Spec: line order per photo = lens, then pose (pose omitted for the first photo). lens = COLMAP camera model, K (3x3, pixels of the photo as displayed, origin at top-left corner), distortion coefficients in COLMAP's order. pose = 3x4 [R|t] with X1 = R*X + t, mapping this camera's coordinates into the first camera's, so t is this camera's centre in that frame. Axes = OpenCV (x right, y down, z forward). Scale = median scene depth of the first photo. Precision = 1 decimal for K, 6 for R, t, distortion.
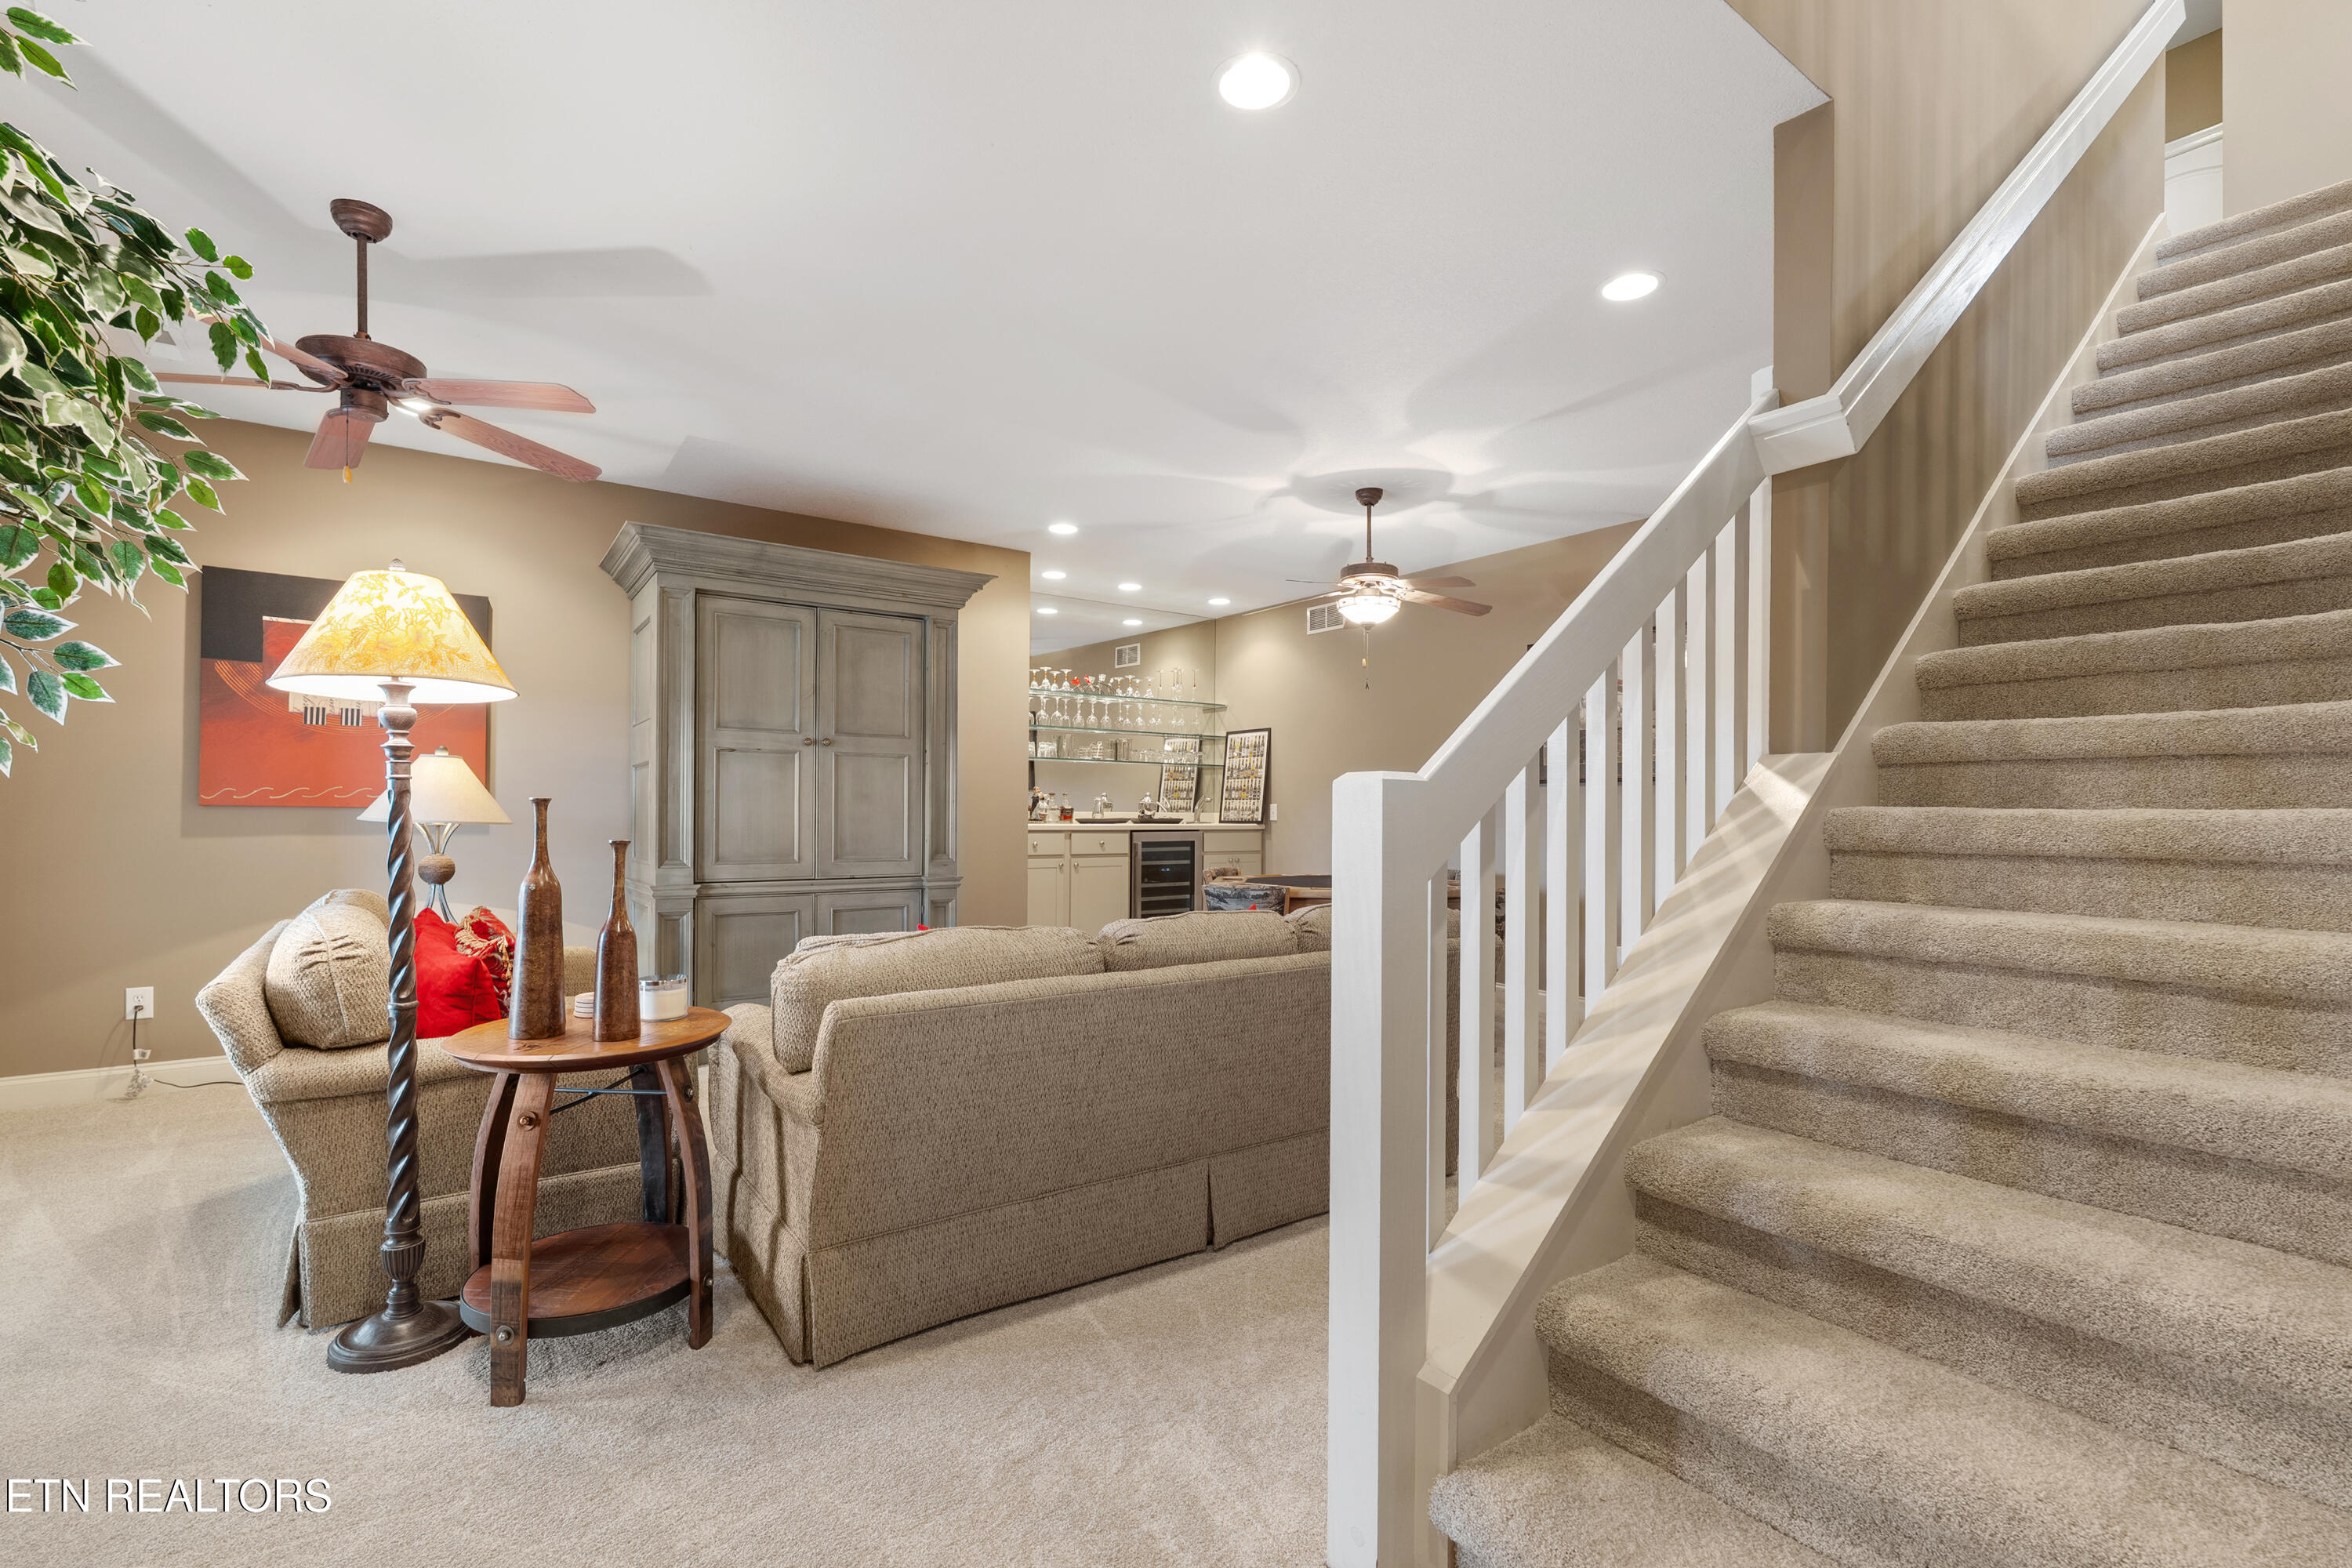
lens RADIAL K [[1032.1, 0, 1162.3], [0, 1032.1, 802.7], [0, 0, 1]] dist [-0.009325, 0.002911]
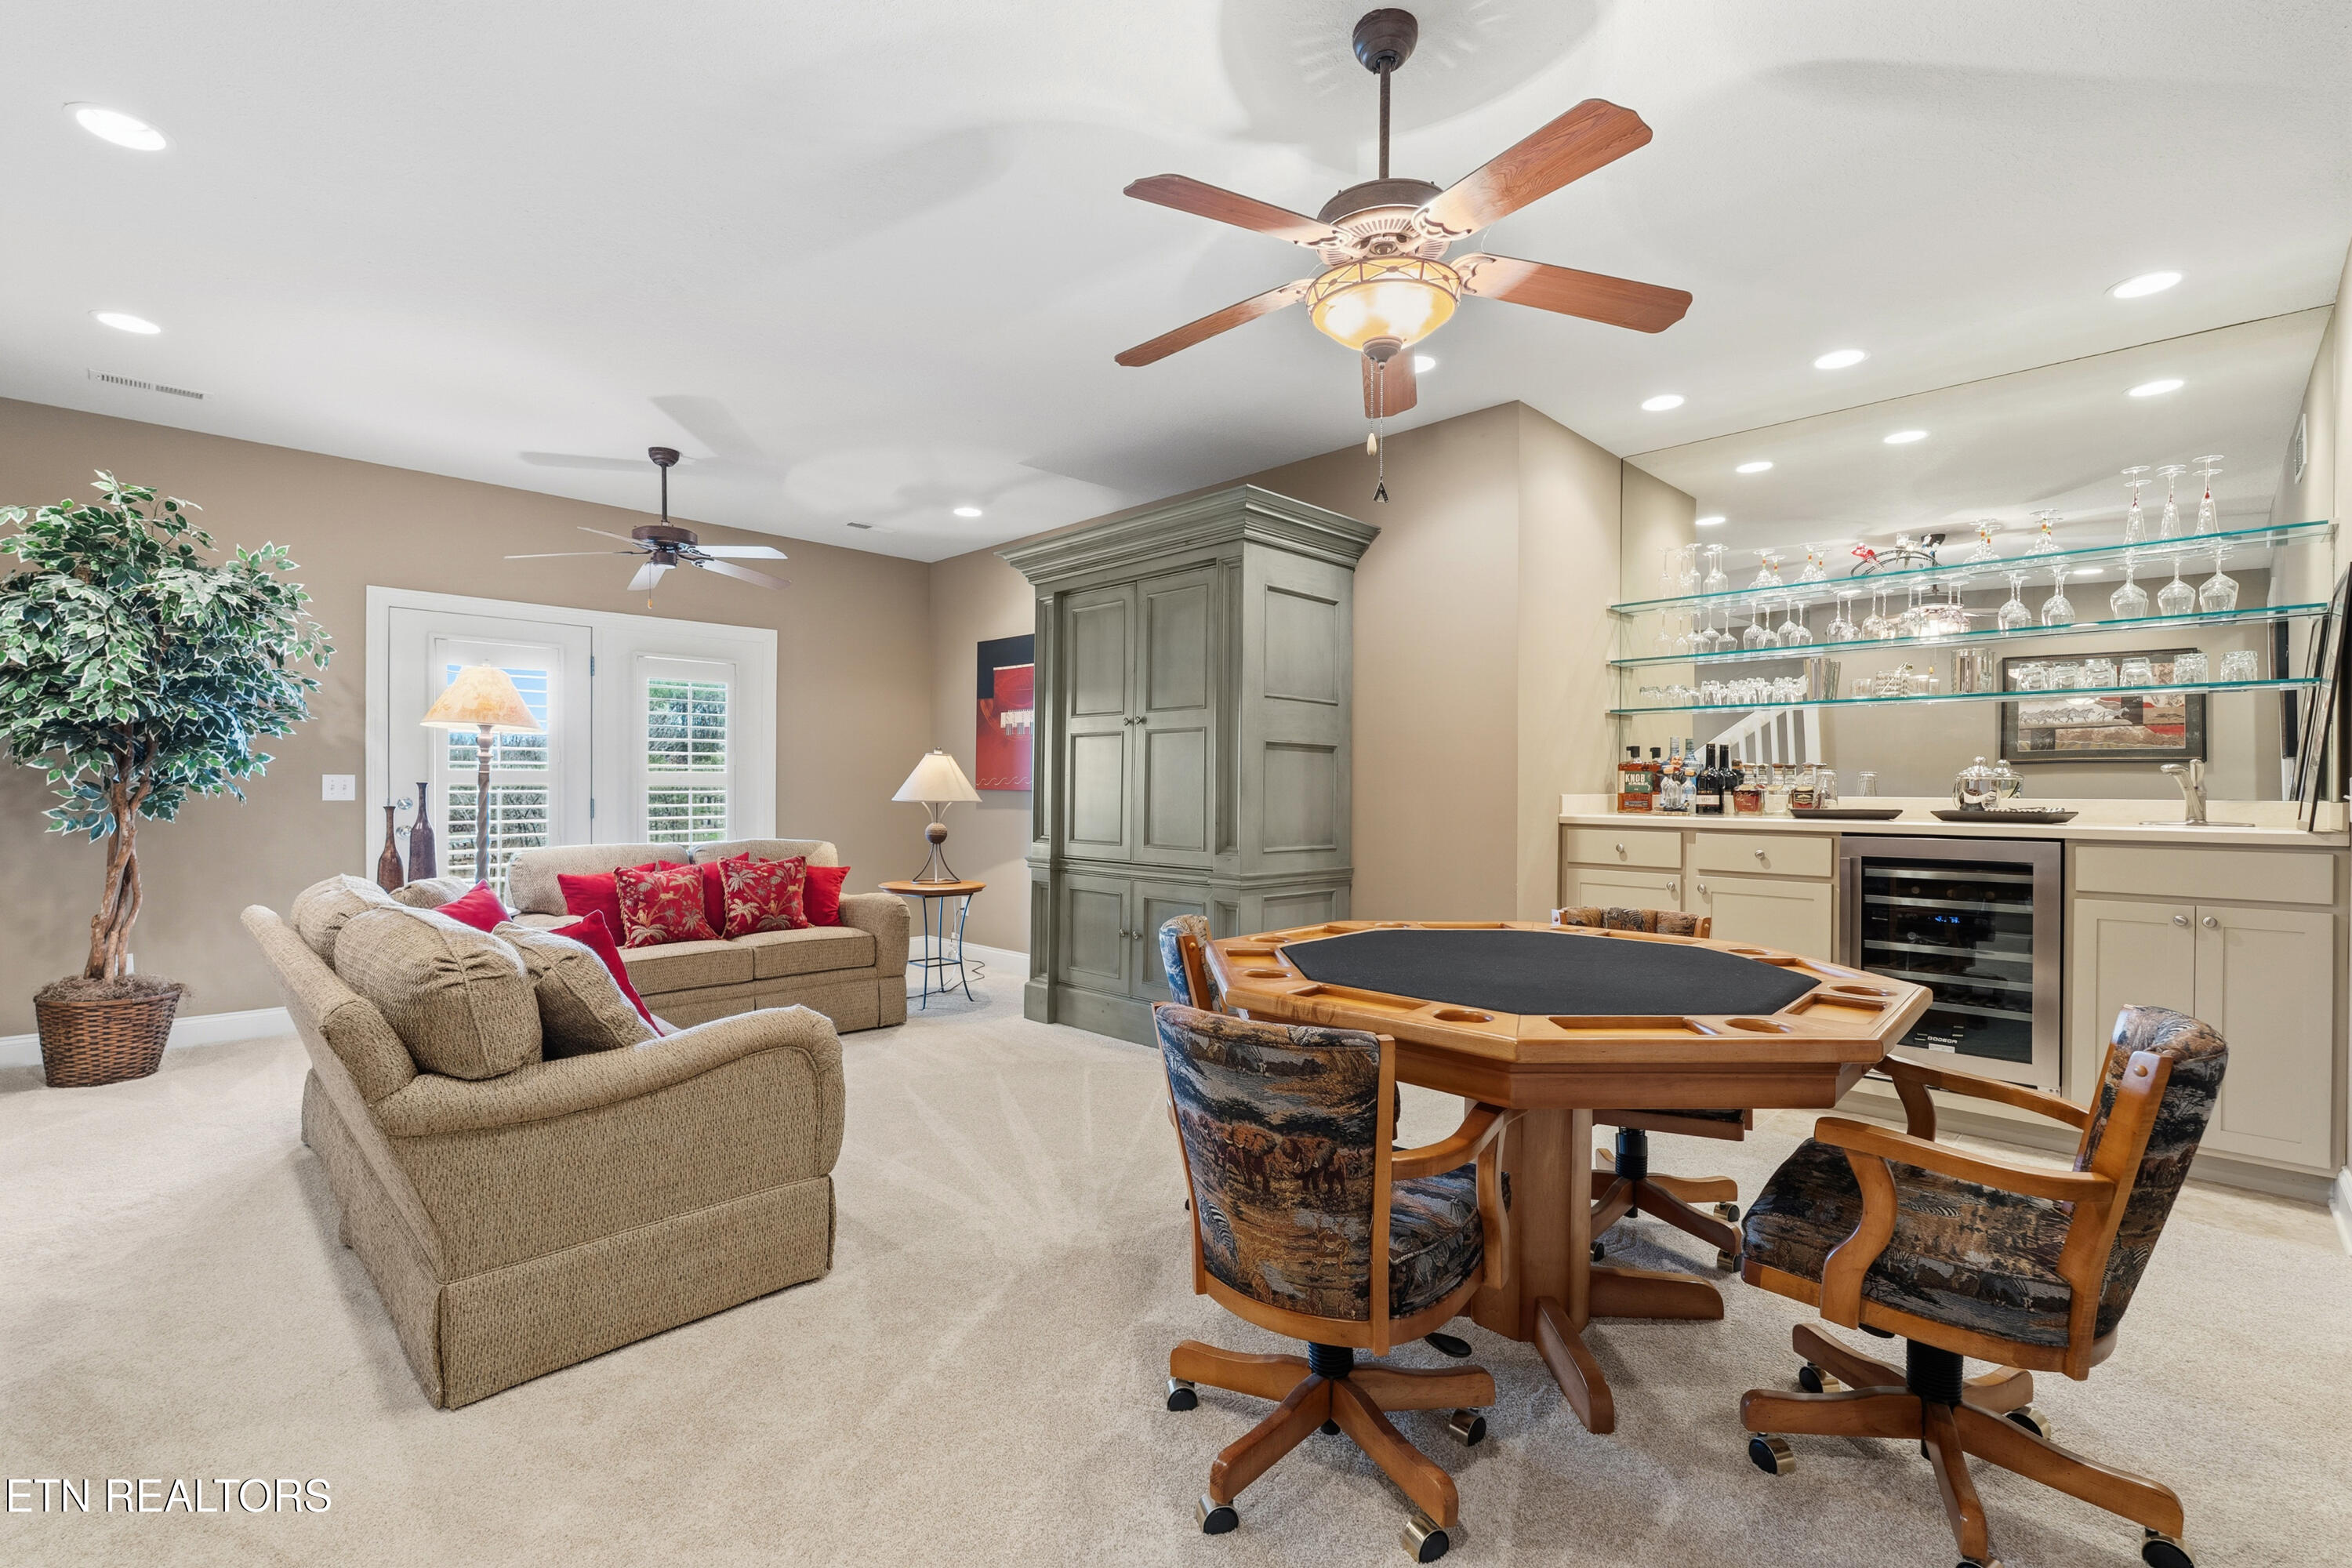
lens RADIAL K [[1032.1, 0, 1157.8], [0, 1032.1, 790.2], [0, 0, 1]] dist [-0.009325, 0.002911]
pose [[0.172376, -0.010547, -0.984975, 0.589735], [0.001512, 0.999944, -0.010442, 0.015190], [0.985030, 0.000310, 0.172382, 0.819895]]
